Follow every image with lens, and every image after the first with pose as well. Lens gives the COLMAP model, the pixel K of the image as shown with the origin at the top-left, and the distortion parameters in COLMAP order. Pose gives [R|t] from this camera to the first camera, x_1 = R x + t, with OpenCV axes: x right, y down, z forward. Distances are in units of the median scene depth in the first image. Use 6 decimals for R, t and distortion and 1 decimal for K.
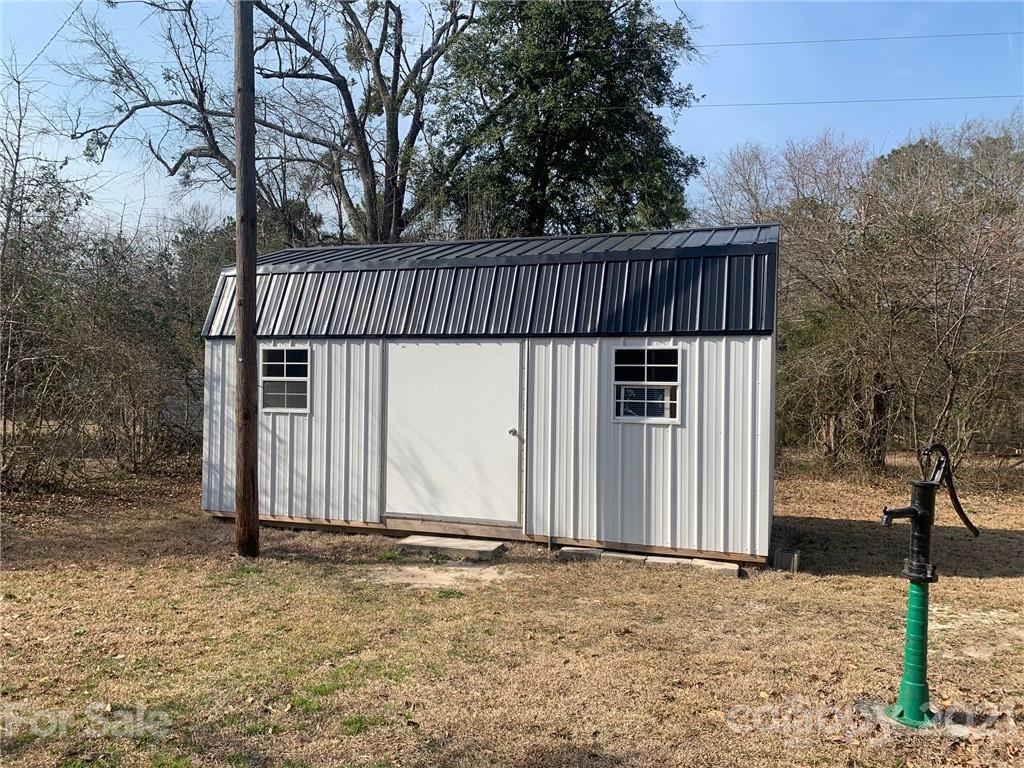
lens RADIAL K [[779.1, 0, 507.9], [0, 779.1, 380.4], [0, 0, 1]] dist [0.040497, -0.043957]
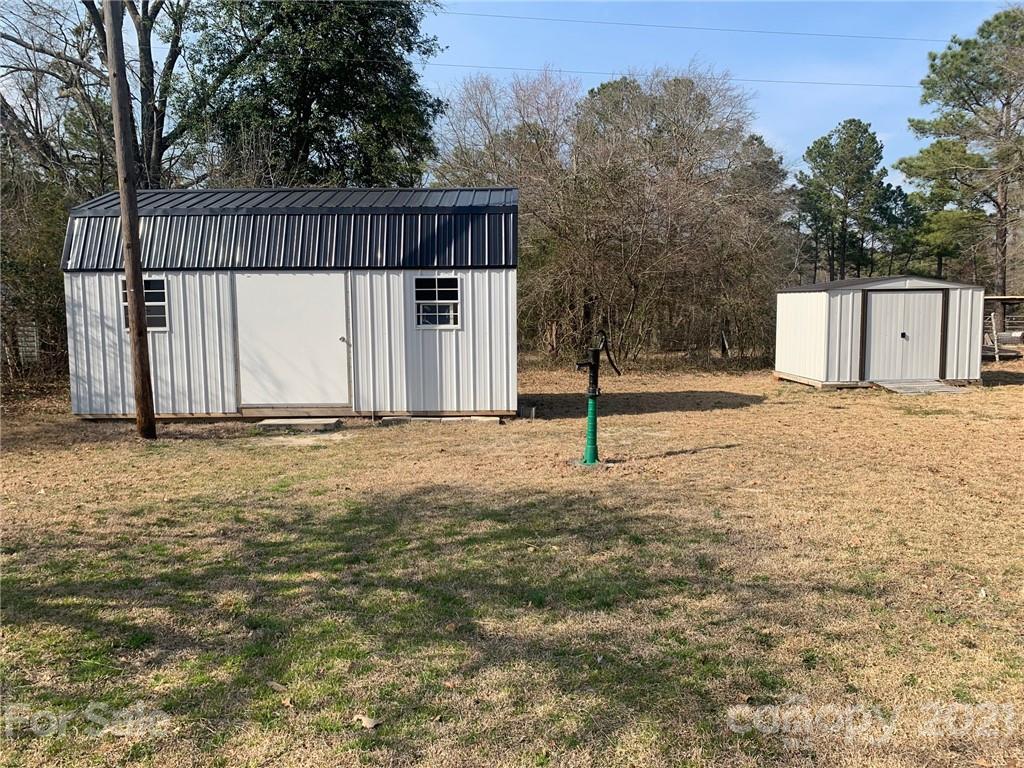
lens RADIAL K [[779.1, 0, 516.3], [0, 779.1, 381.9], [0, 0, 1]] dist [0.040497, -0.043957]
pose [[0.941431, -0.057738, 0.332225, -0.150499], [0.020656, 0.993256, 0.114086, -0.008701], [-0.336572, -0.100542, 0.936275, -0.370333]]
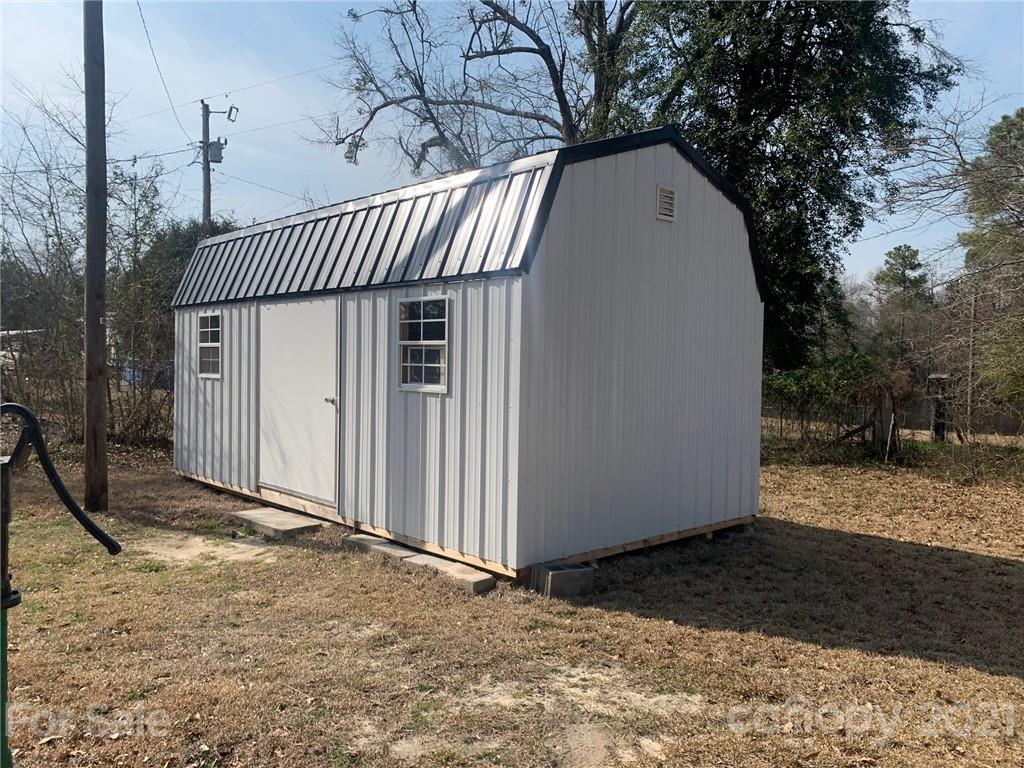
lens RADIAL K [[779.1, 0, 506.2], [0, 779.1, 383.4], [0, 0, 1]] dist [0.040497, -0.043957]
pose [[0.892244, 0.013378, -0.451355, 0.522769], [-0.000774, 0.999605, 0.028098, 0.019436], [0.451553, -0.024721, 0.891902, 0.261853]]
